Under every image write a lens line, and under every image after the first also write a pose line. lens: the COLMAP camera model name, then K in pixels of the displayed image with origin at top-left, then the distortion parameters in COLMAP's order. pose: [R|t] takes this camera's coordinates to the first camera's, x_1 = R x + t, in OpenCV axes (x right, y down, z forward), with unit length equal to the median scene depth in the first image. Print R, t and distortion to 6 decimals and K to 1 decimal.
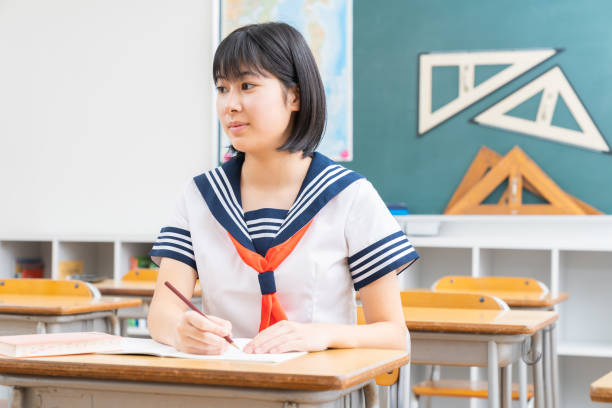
lens RADIAL K [[1256.6, 0, 306.0], [0, 1256.6, 204.0], [0, 0, 1]] dist [0.008360, 0.009260]
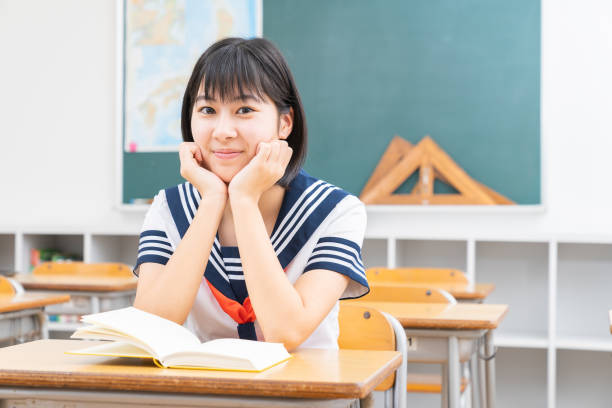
lens RADIAL K [[1239.9, 0, 306.0], [0, 1239.9, 204.0], [0, 0, 1]] dist [0.016949, 0.014420]
pose [[0.993783, -0.000834, 0.111331, -0.071323], [-0.000182, 0.999958, 0.009117, -0.002260], [-0.111334, -0.009080, 0.993742, 0.059972]]
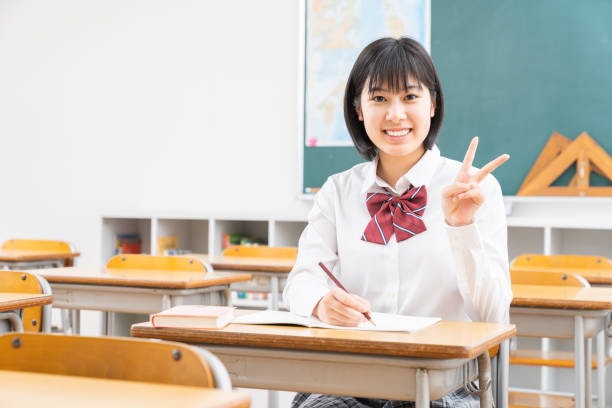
lens RADIAL K [[1213.6, 0, 306.0], [0, 1213.6, 204.0], [0, 0, 1]] dist [0.005701, 0.106036]
pose [[0.999071, 0.004618, -0.042851, -0.046232], [-0.003714, 0.999769, 0.021163, -0.010927], [0.042939, -0.020984, 0.998857, -0.076412]]
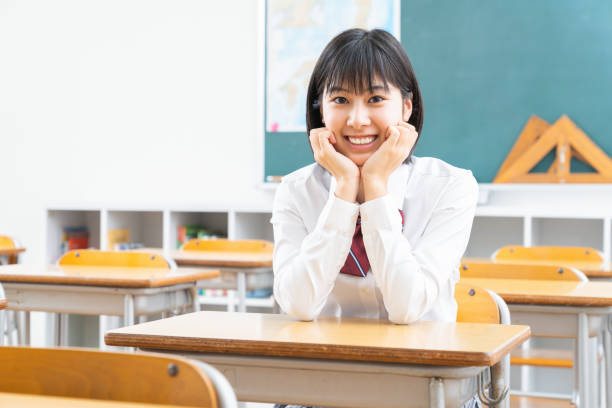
lens RADIAL K [[1264.5, 0, 306.0], [0, 1264.5, 204.0], [0, 0, 1]] dist [0.013834, -0.101047]
pose [[0.999995, -0.001702, 0.002672, -0.078542], [0.001622, 0.999562, 0.029560, -0.009959], [-0.002721, -0.029556, 0.999559, -0.021592]]
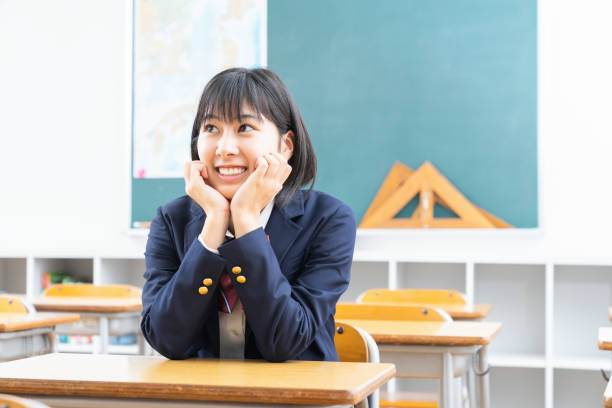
lens RADIAL K [[1227.8, 0, 306.0], [0, 1227.8, 204.0], [0, 0, 1]] dist [0.019535, -0.032811]
pose [[0.994430, -0.000428, 0.105397, -0.068901], [0.001826, 0.999912, -0.013162, 0.002352], [-0.105382, 0.013281, 0.994343, 0.028048]]
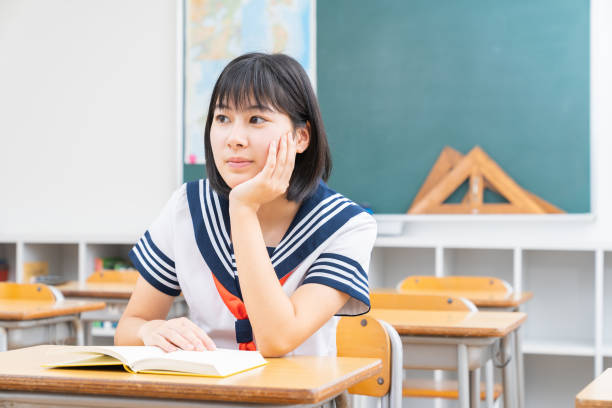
lens RADIAL K [[1213.6, 0, 306.0], [0, 1213.6, 204.0], [0, 0, 1]] dist [0.005701, 0.106036]
pose [[0.999496, -0.004470, 0.031432, -0.003683], [0.004438, 0.999990, 0.001100, -0.002398], [-0.031436, -0.000960, 0.999505, 0.052515]]
